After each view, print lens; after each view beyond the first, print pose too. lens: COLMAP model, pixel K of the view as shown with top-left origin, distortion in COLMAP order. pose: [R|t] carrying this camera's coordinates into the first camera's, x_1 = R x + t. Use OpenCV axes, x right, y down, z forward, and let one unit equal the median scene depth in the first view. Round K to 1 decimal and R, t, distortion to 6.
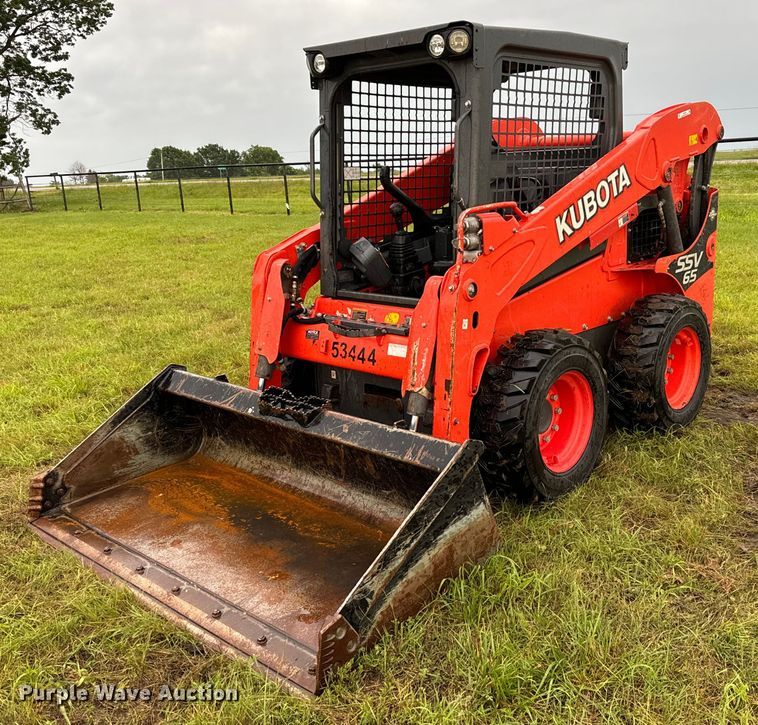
lens RADIAL K [[820.5, 0, 421.0], [0, 820.5, 361.5], [0, 0, 1]] dist [0.005338, 0.009851]
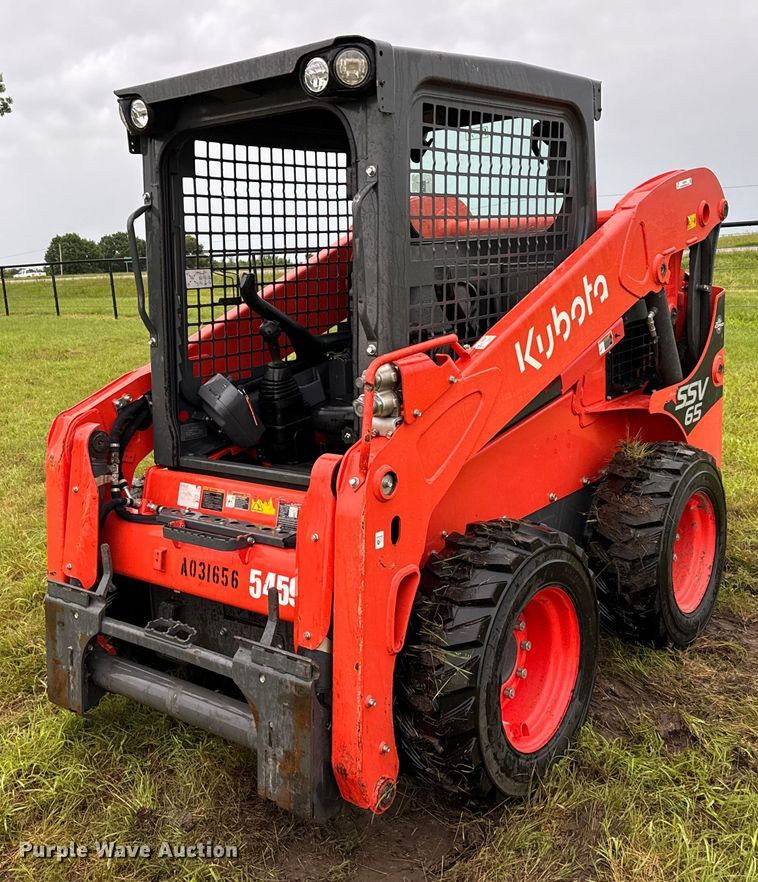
lens RADIAL K [[956.5, 0, 381.8], [0, 956.5, 442.1], [0, 0, 1]] dist [0.020235, 0.016671]
pose [[0.997633, -0.027928, 0.062831, 0.011012], [0.030312, 0.998844, -0.037311, -0.064261], [-0.061716, 0.039127, 0.997327, 0.224758]]
